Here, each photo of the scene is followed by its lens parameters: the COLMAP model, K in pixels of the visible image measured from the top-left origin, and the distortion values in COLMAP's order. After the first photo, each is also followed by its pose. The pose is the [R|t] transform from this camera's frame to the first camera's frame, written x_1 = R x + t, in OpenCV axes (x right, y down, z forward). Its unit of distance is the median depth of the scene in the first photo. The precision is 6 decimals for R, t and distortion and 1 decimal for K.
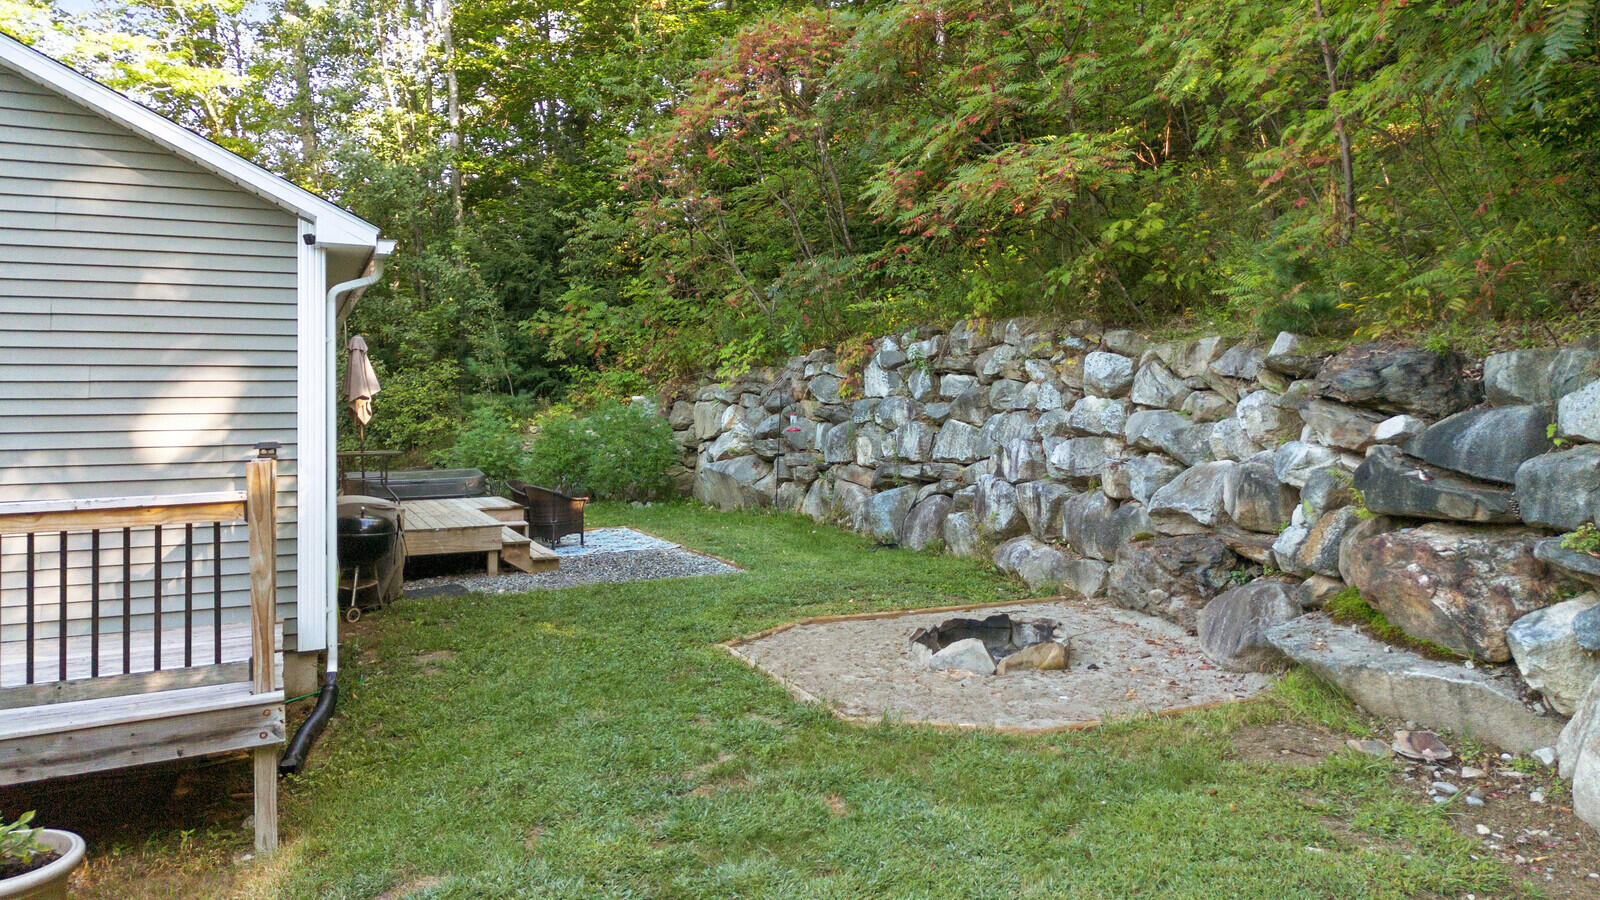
lens RADIAL K [[1185.4, 0, 794.3], [0, 1185.4, 360.7], [0, 0, 1]] dist [0.104124, -0.002131]
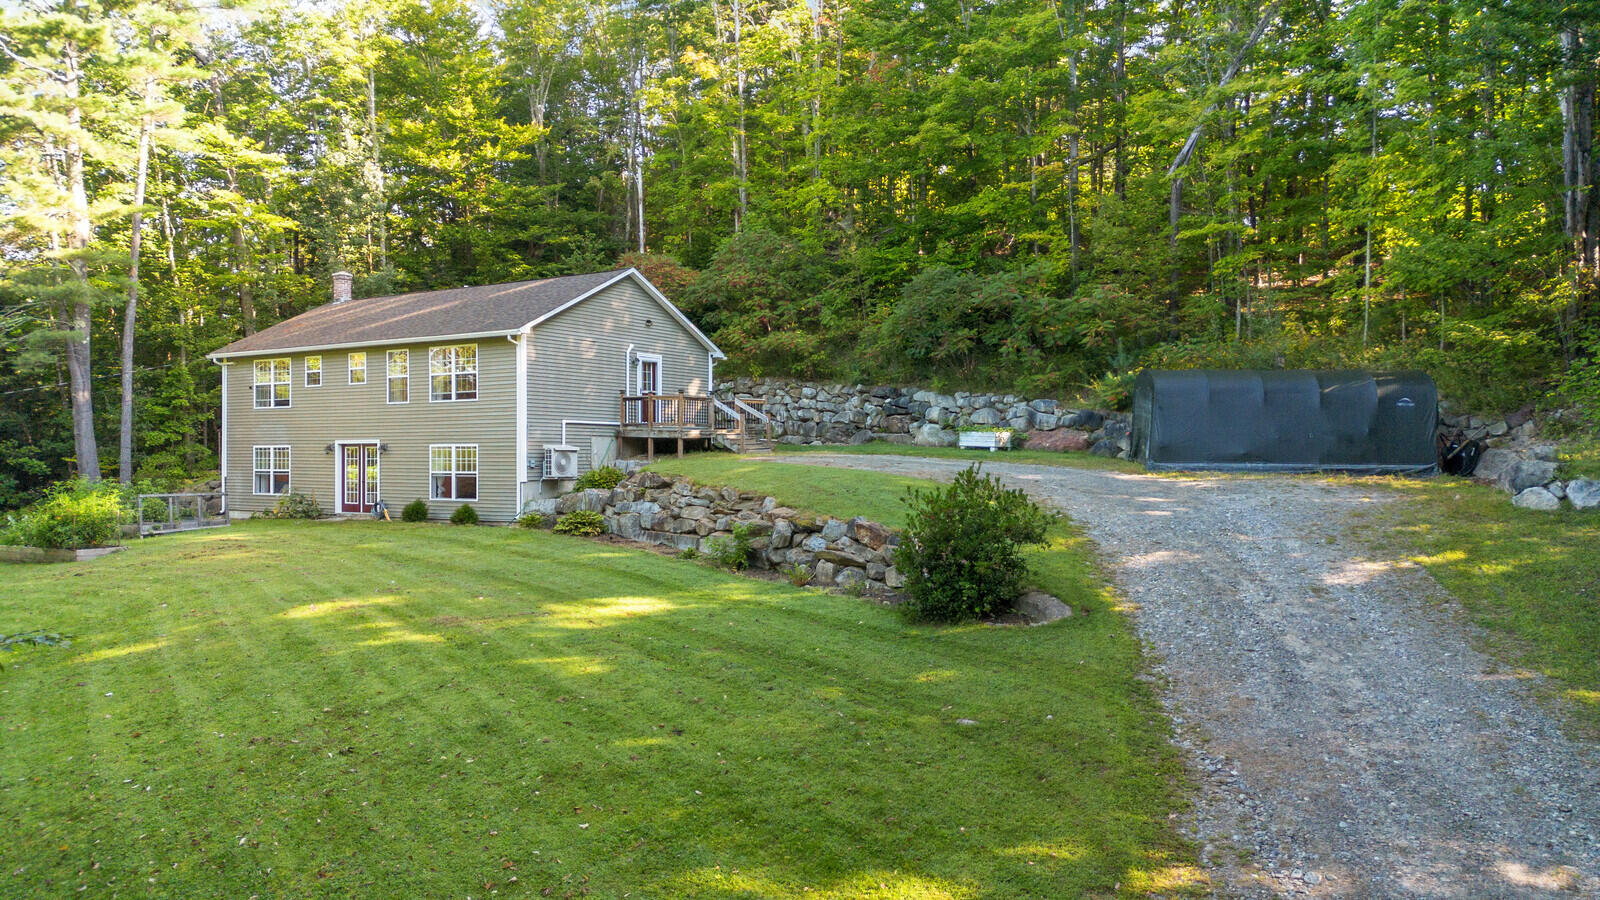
lens RADIAL K [[1157.3, 0, 800.0], [0, 1157.3, 450.0], [0, 0, 1]] dist [0.106334, -0.064949]
pose [[0.842776, 0.020365, 0.537879, -2.237022], [-0.033266, 0.999344, 0.014287, 0.178699], [-0.537235, -0.029934, 0.842901, -2.716591]]
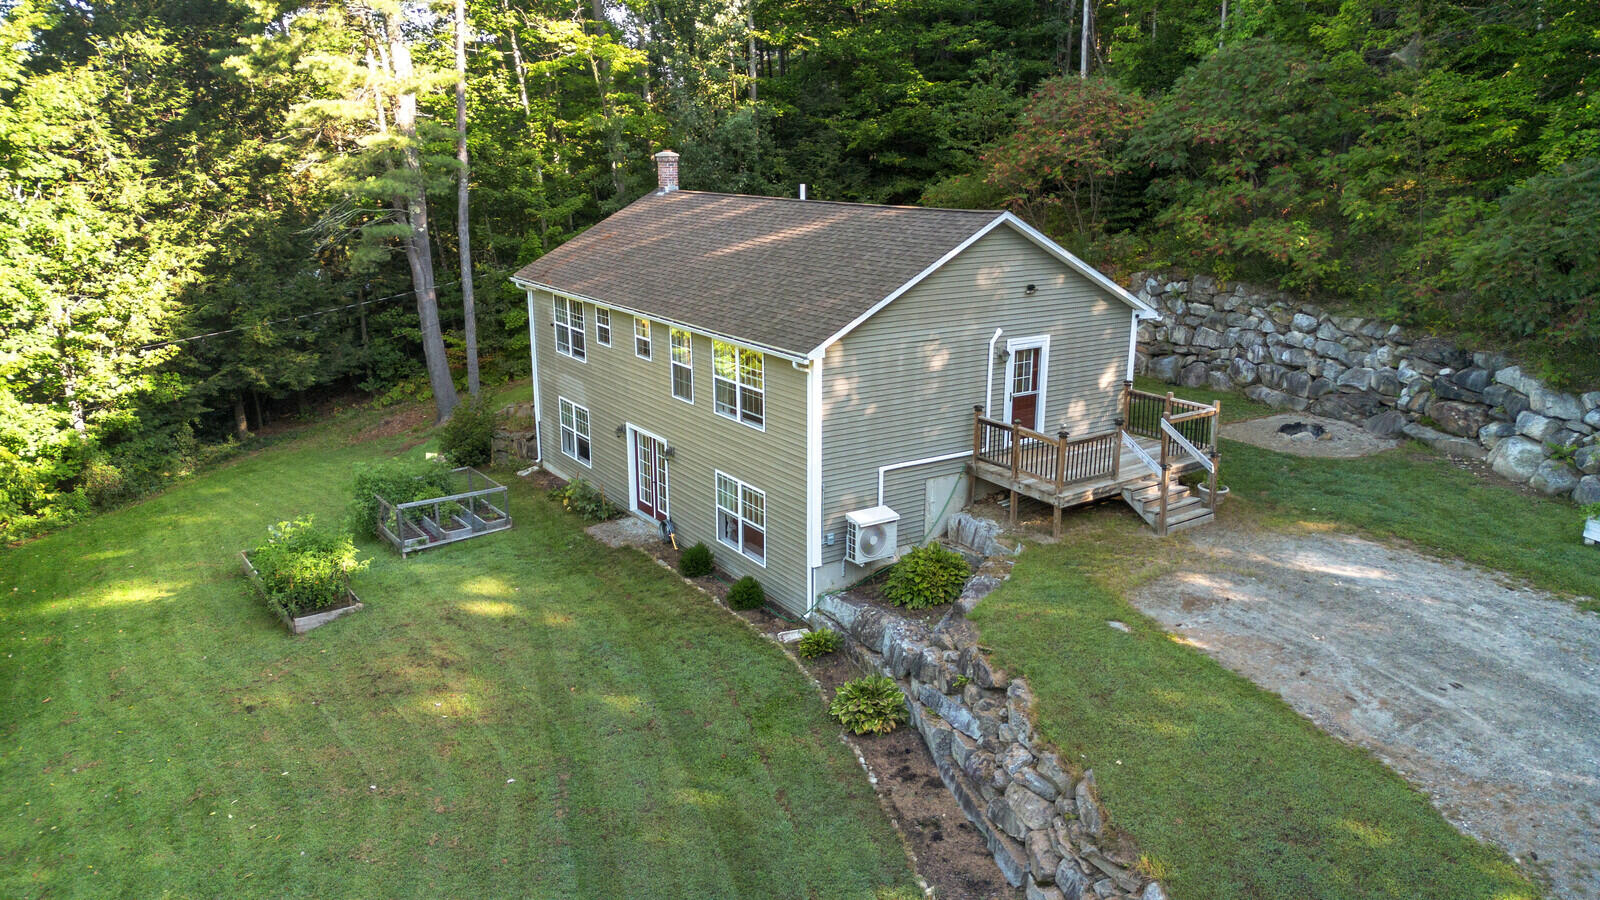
lens RADIAL K [[1157.3, 0, 800.0], [0, 1157.3, 450.0], [0, 0, 1]] dist [0.106334, -0.064949]
pose [[0.985808, -0.024343, 0.166102, -1.519587], [-0.024371, 0.958198, 0.285067, -0.522223], [-0.166098, -0.285069, 0.944006, -1.575337]]
